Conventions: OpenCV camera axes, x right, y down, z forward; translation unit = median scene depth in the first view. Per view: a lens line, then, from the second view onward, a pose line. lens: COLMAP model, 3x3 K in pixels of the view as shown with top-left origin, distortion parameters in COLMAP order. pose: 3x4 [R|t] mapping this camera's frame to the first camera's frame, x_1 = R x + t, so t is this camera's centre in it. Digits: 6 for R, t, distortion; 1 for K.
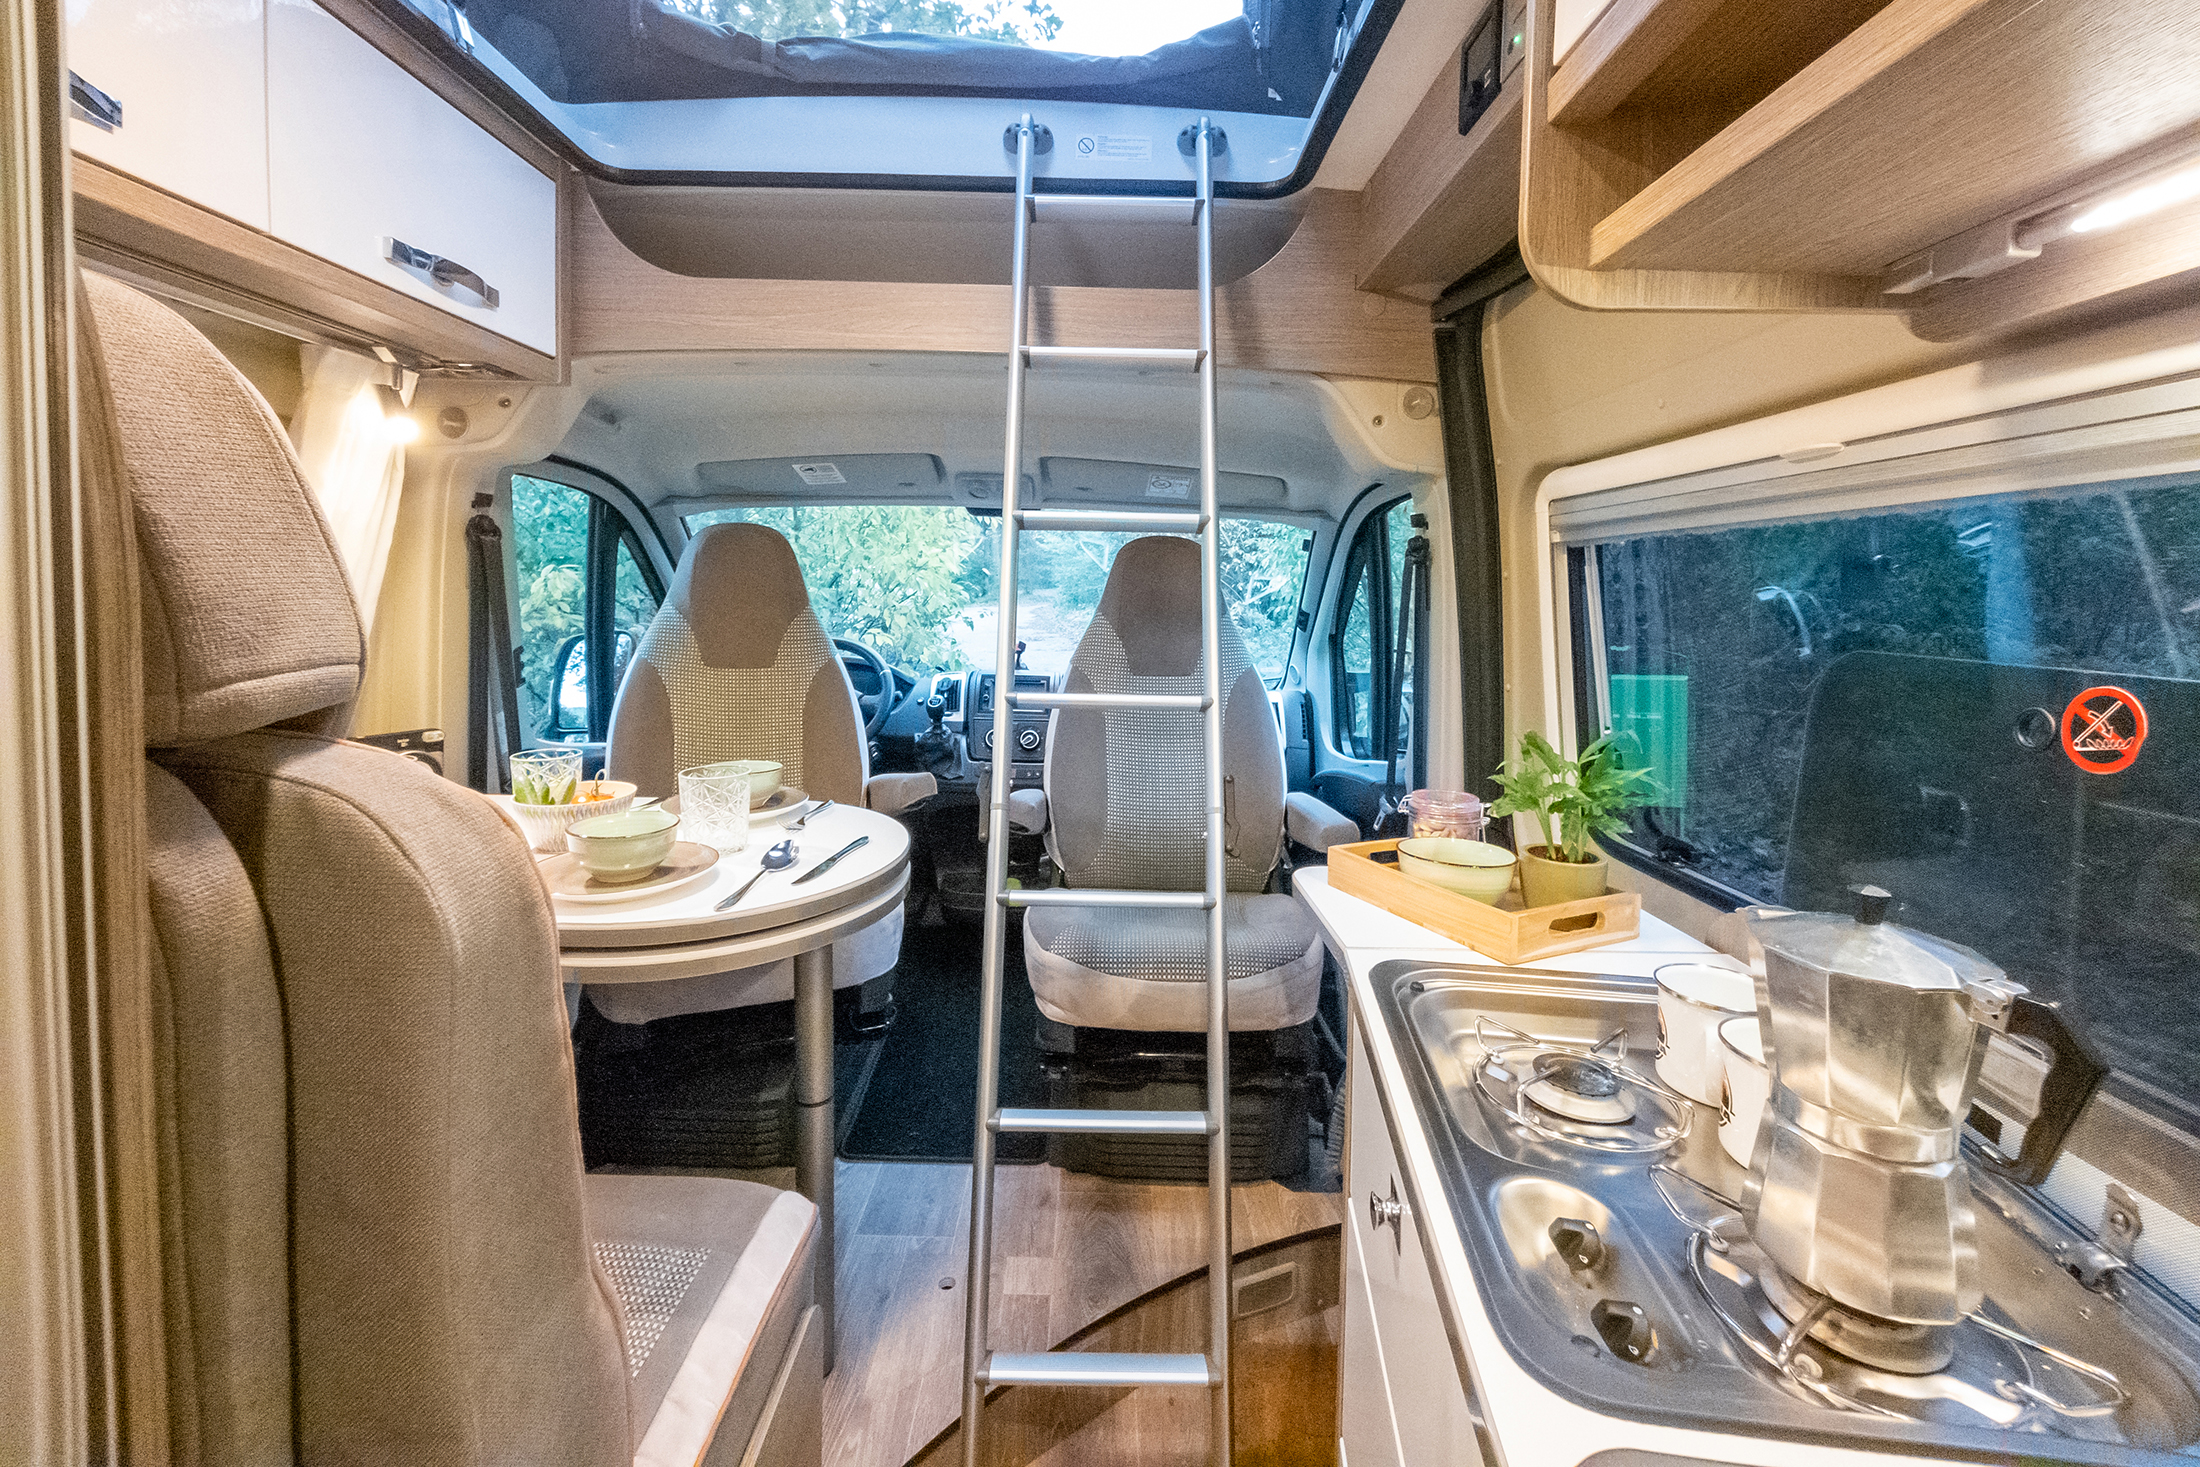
lens RADIAL K [[897.3, 0, 1097.3], [0, 897.3, 637.9], [0, 0, 1]] dist [-0.000859, -0.006424]
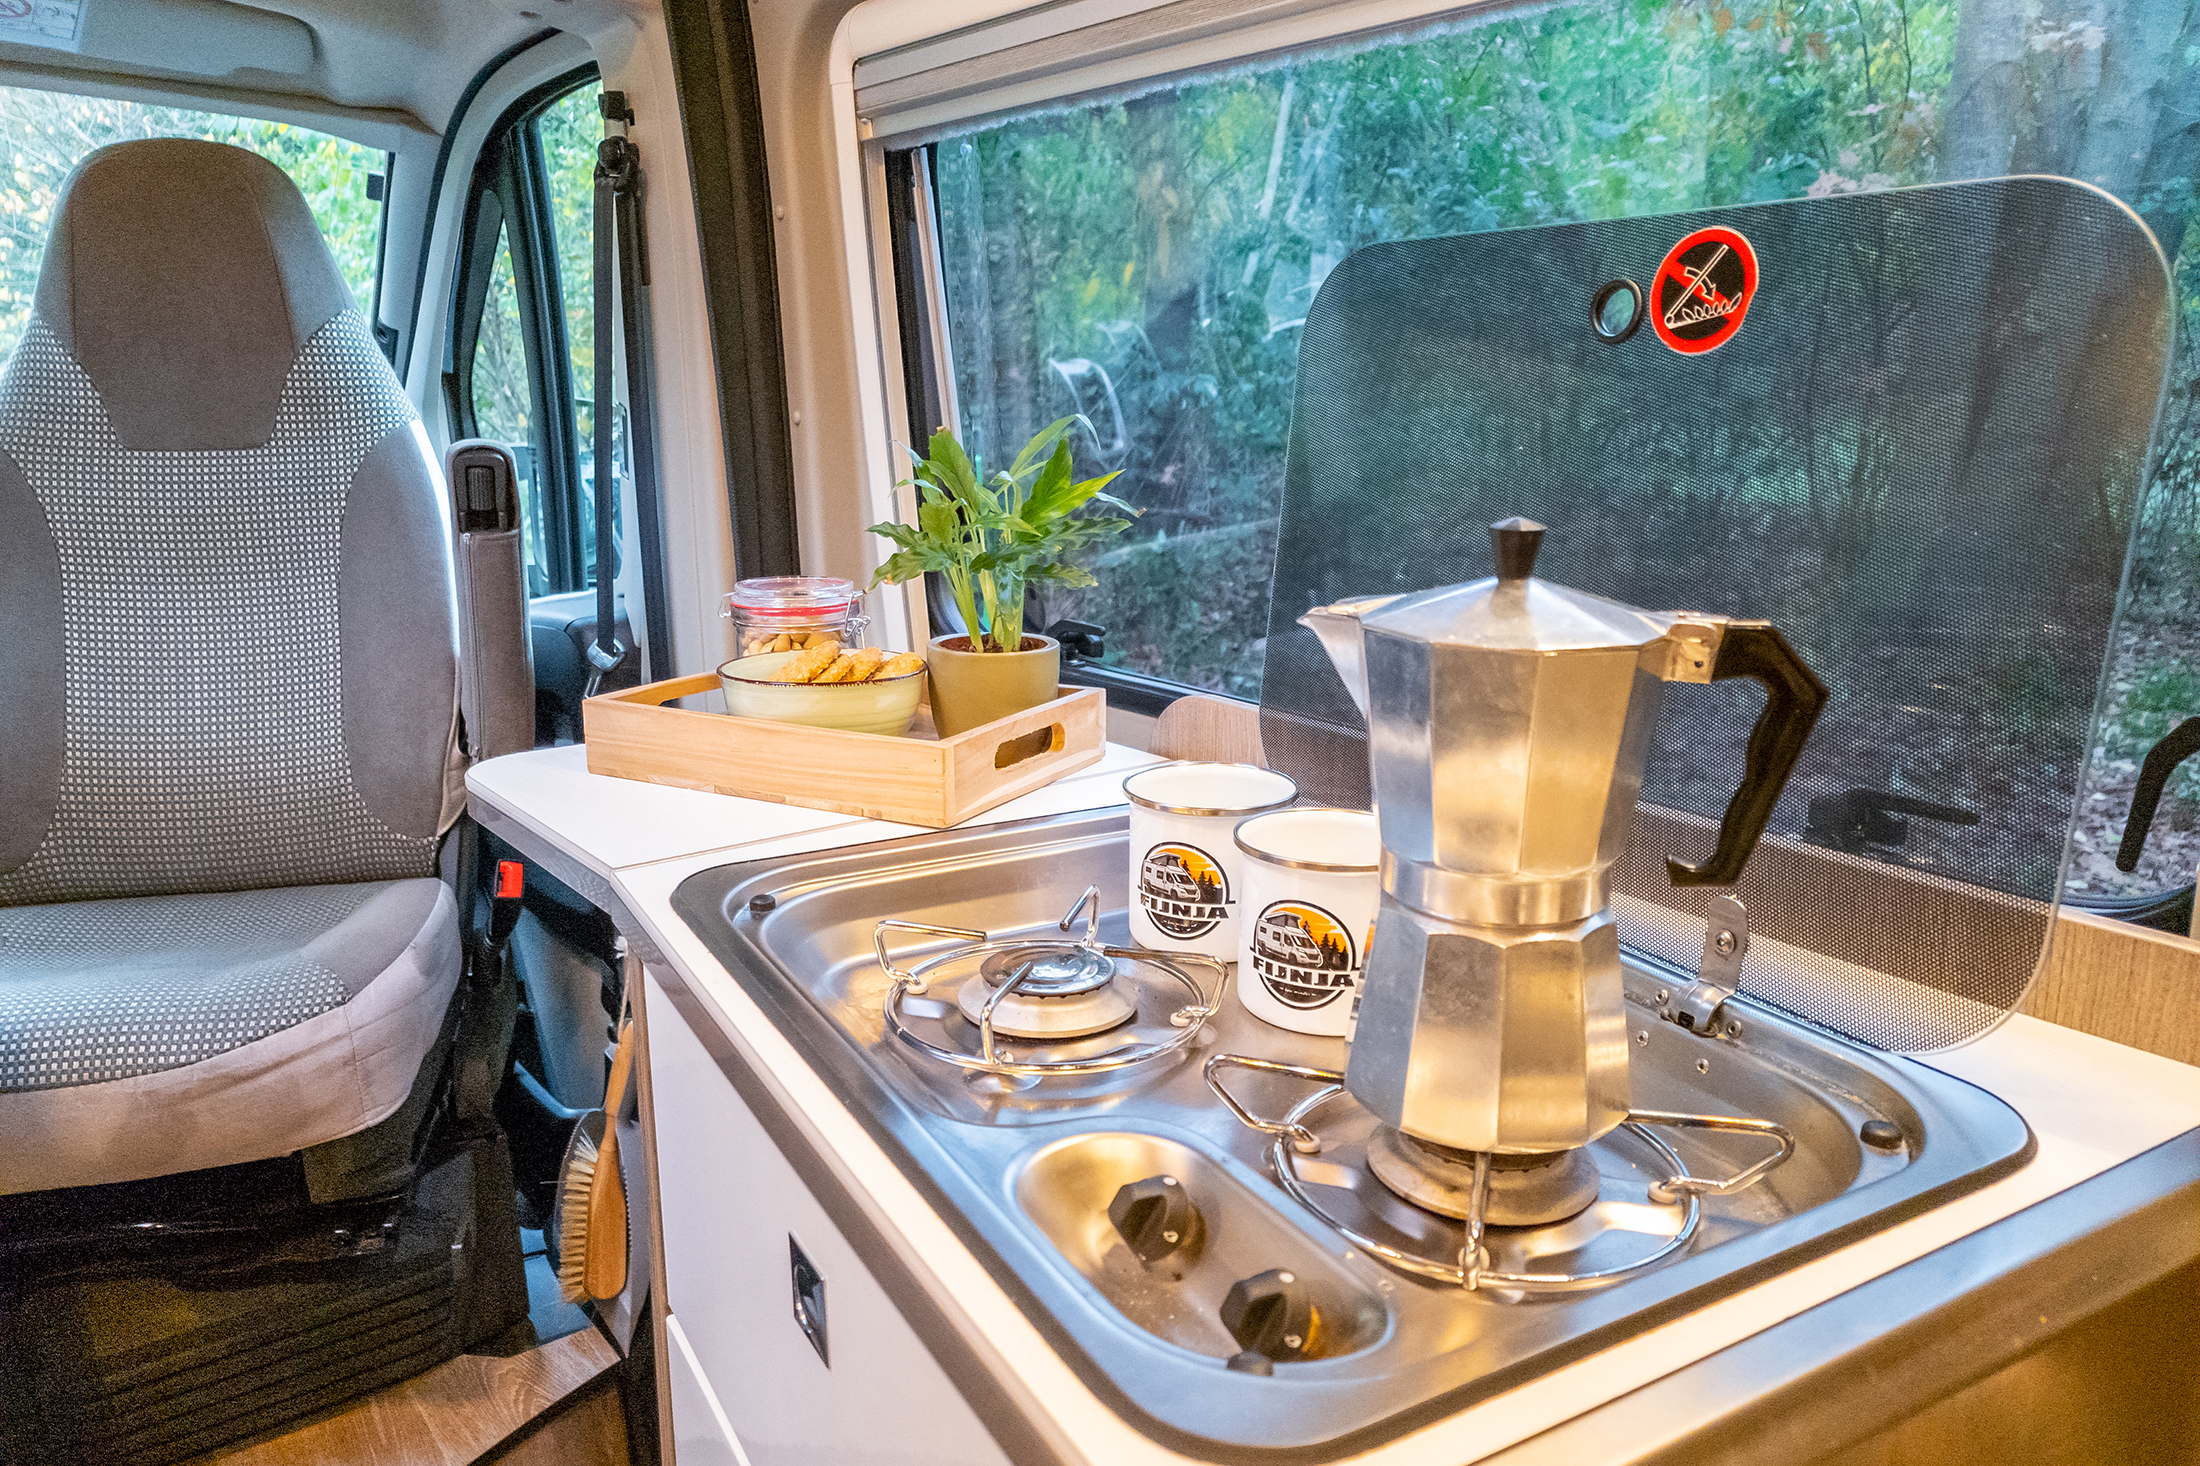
lens RADIAL K [[1477.3, 0, 1100.0], [0, 1477.3, 733.0], [0, 0, 1]] dist [-0.027077, 0.000913]
pose [[0.772469, -0.149160, 0.617286, -0.008530], [0.031777, 0.979886, 0.197013, 0.144357], [-0.634256, -0.132571, 0.761672, 0.260530]]
